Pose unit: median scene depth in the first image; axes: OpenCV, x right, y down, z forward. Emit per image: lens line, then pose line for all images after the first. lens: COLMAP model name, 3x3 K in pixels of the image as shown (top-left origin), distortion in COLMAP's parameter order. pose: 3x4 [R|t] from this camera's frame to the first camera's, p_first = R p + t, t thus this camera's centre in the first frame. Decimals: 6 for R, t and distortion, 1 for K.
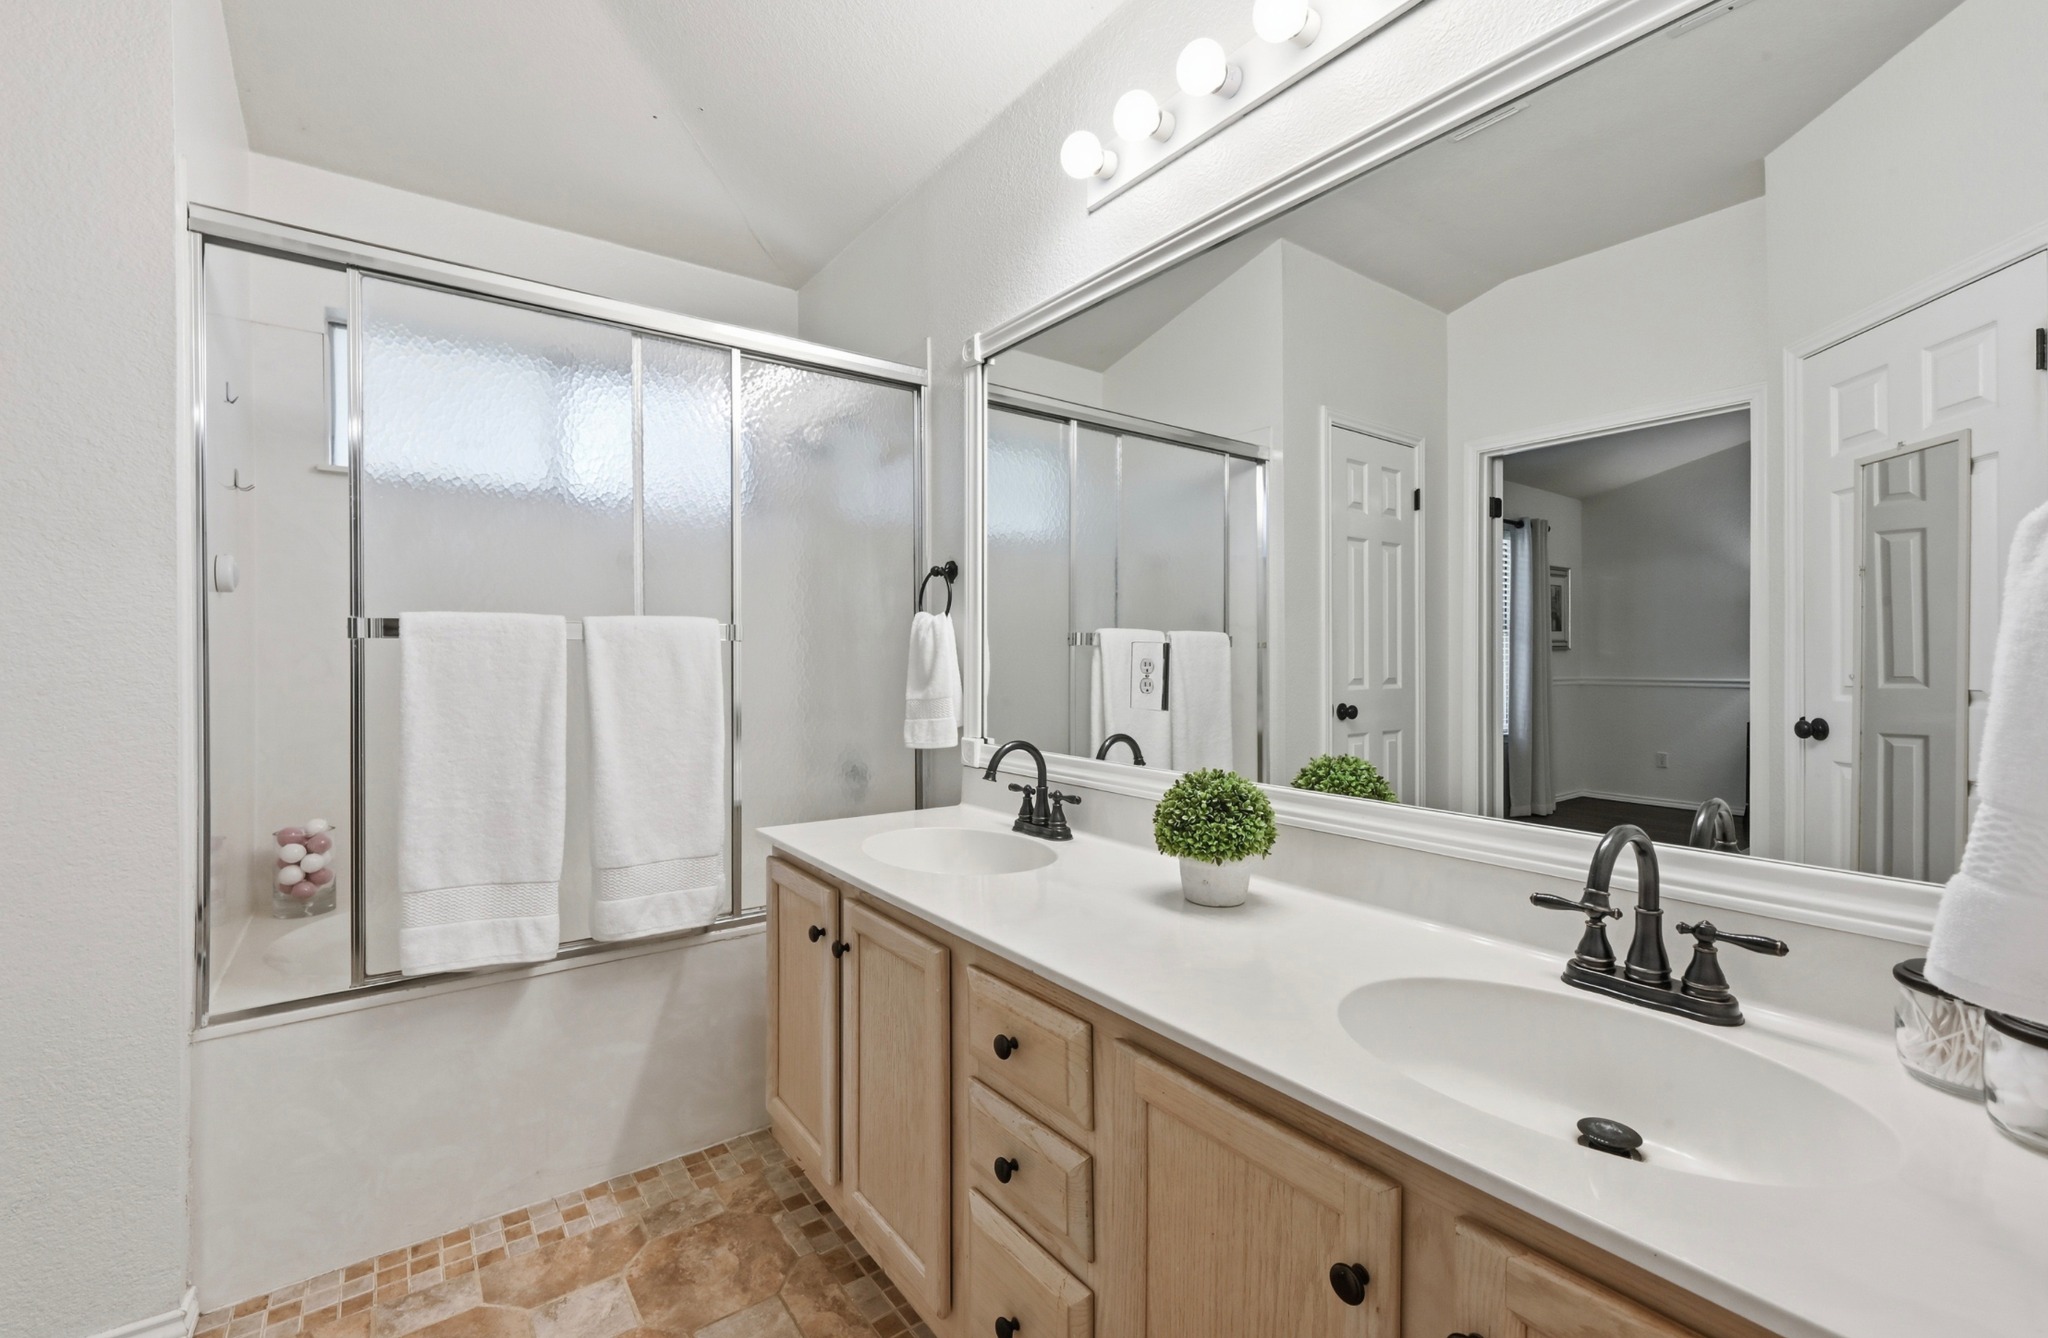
lens RADIAL K [[873.6, 0, 1025.7], [0, 873.6, 663.4], [0, 0, 1]] dist [-0.002263, -0.000204]
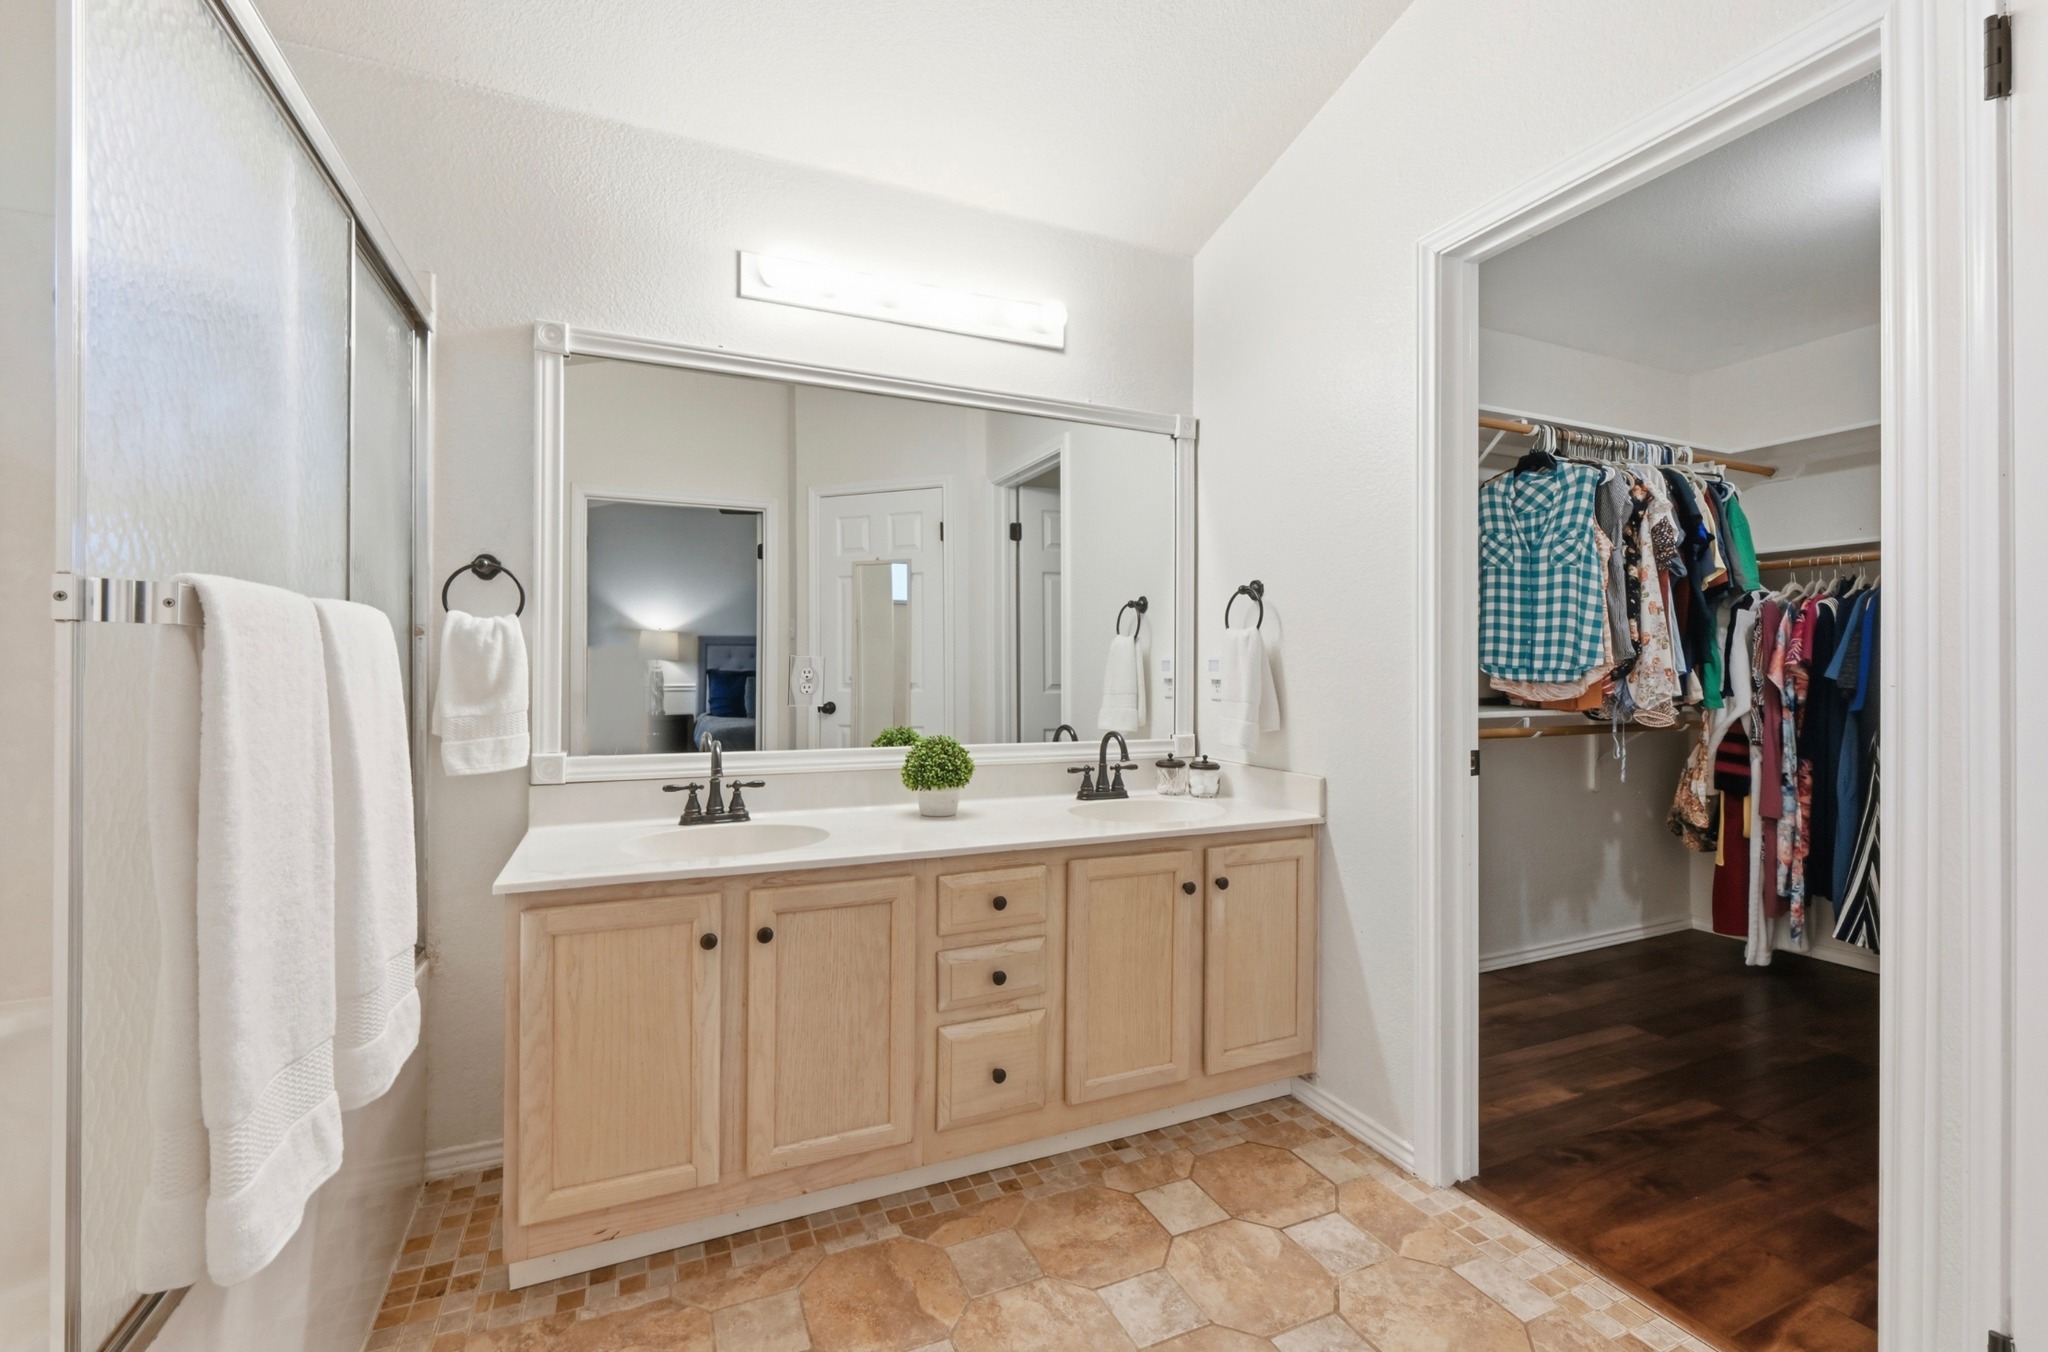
lens RADIAL K [[820.0, 0, 1015.0], [0, 820.0, 669.6], [0, 0, 1]] dist [0.004234, 0.000284]
pose [[0.217949, -0.001117, 0.975960, -1.011773], [0.005146, 0.999987, -0.000005, -0.001622], [-0.975947, 0.005023, 0.217952, 0.415337]]
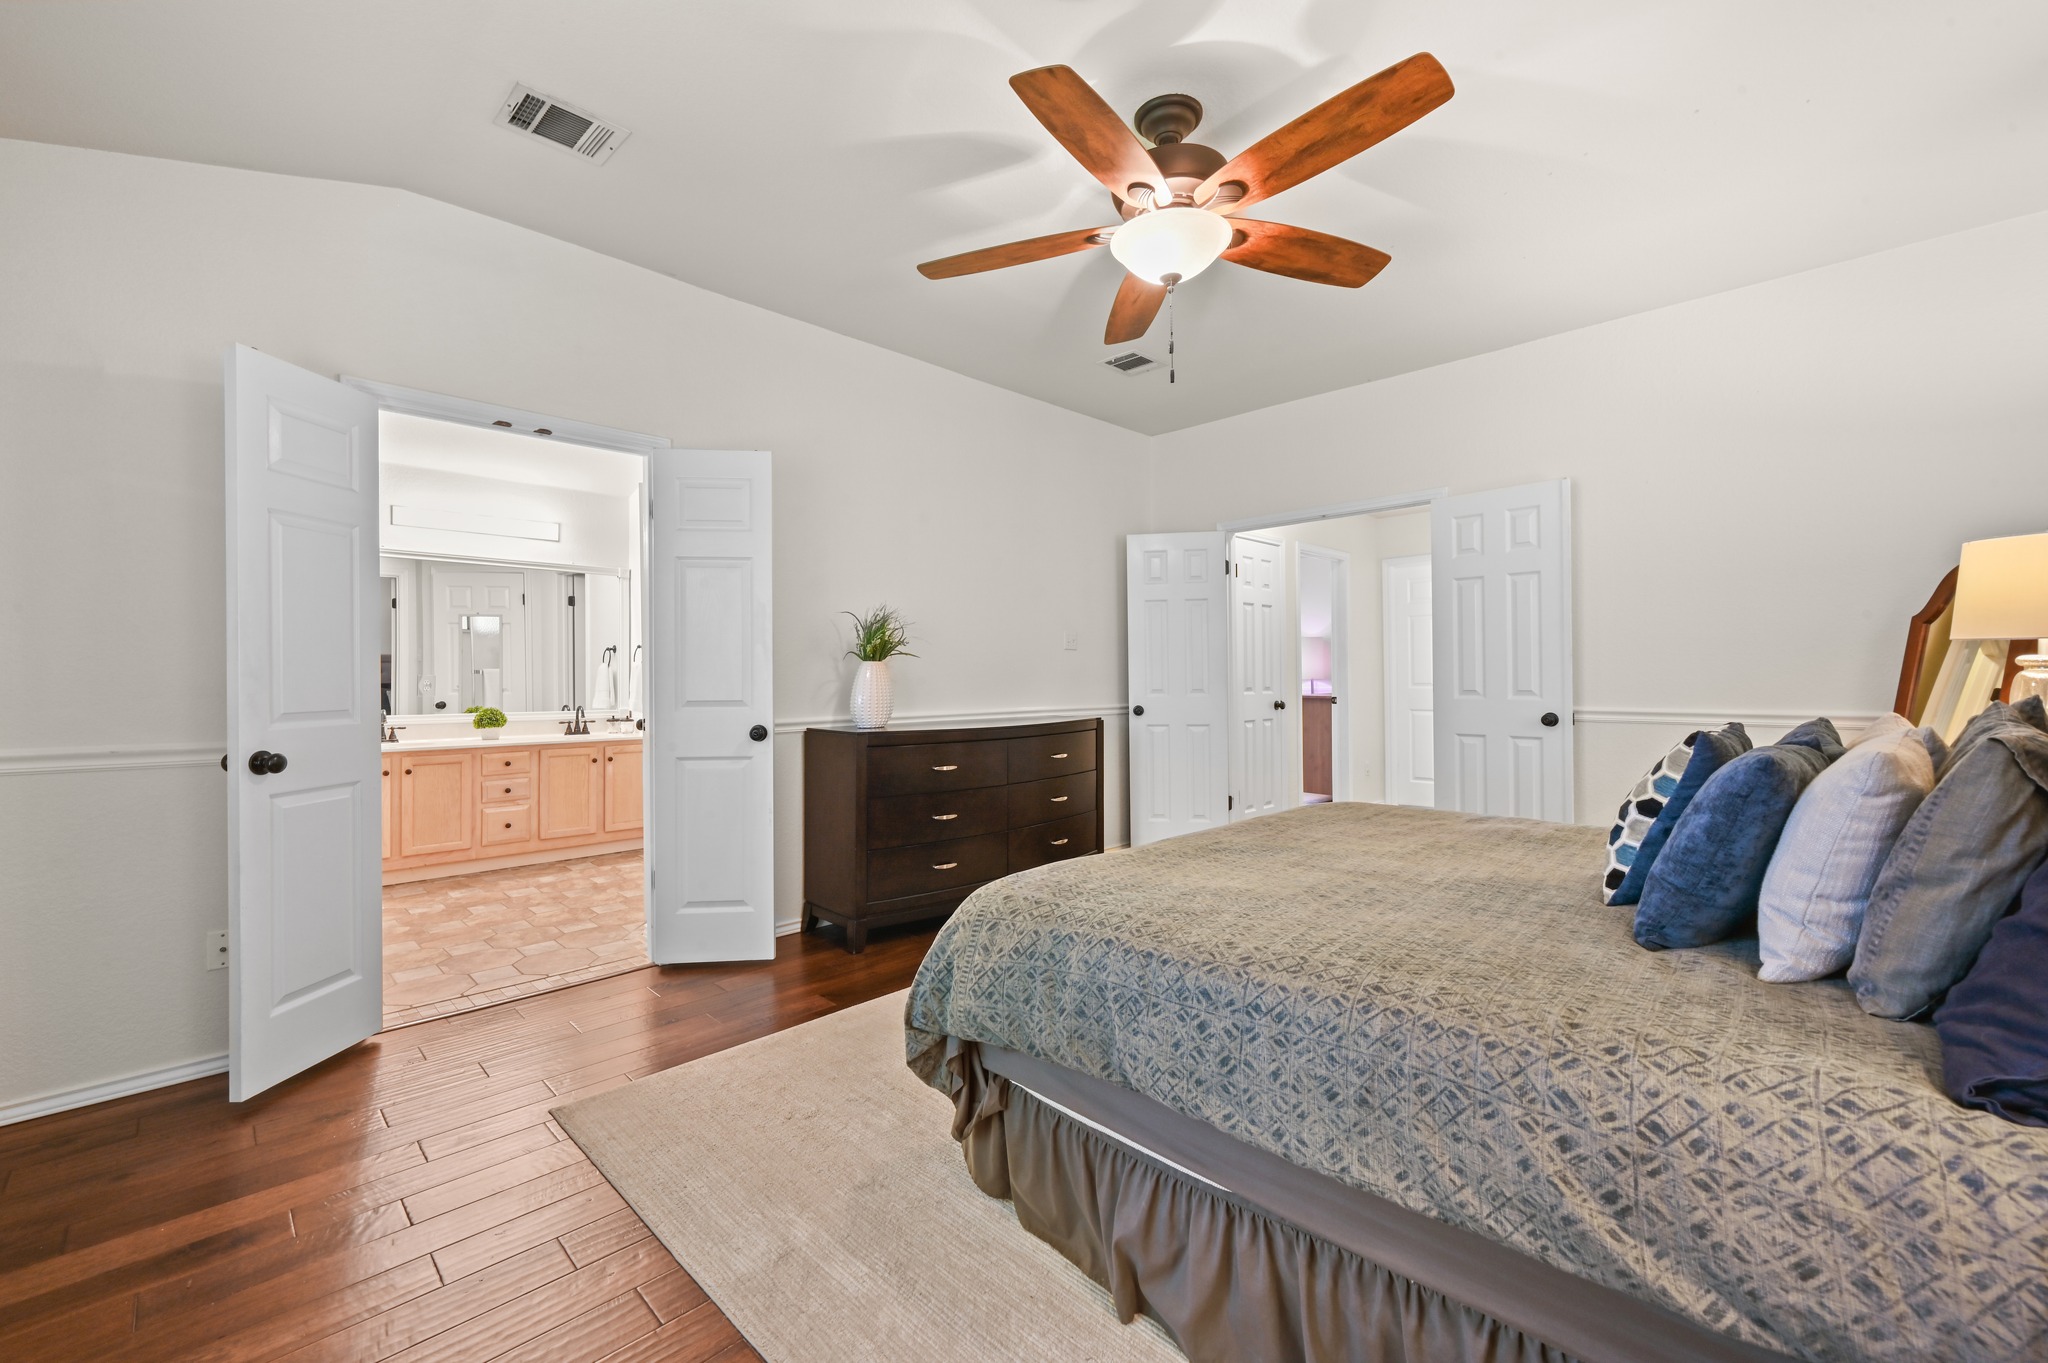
lens RADIAL K [[842.1, 0, 1025.2], [0, 842.1, 674.9], [0, 0, 1]] dist [0.000215, -0.000121]
pose [[-0.137233, 0.004853, 0.990527, -3.194079], [0.010916, 0.999935, -0.003387, 0.010938], [-0.990479, 0.010348, -0.137277, -0.738590]]
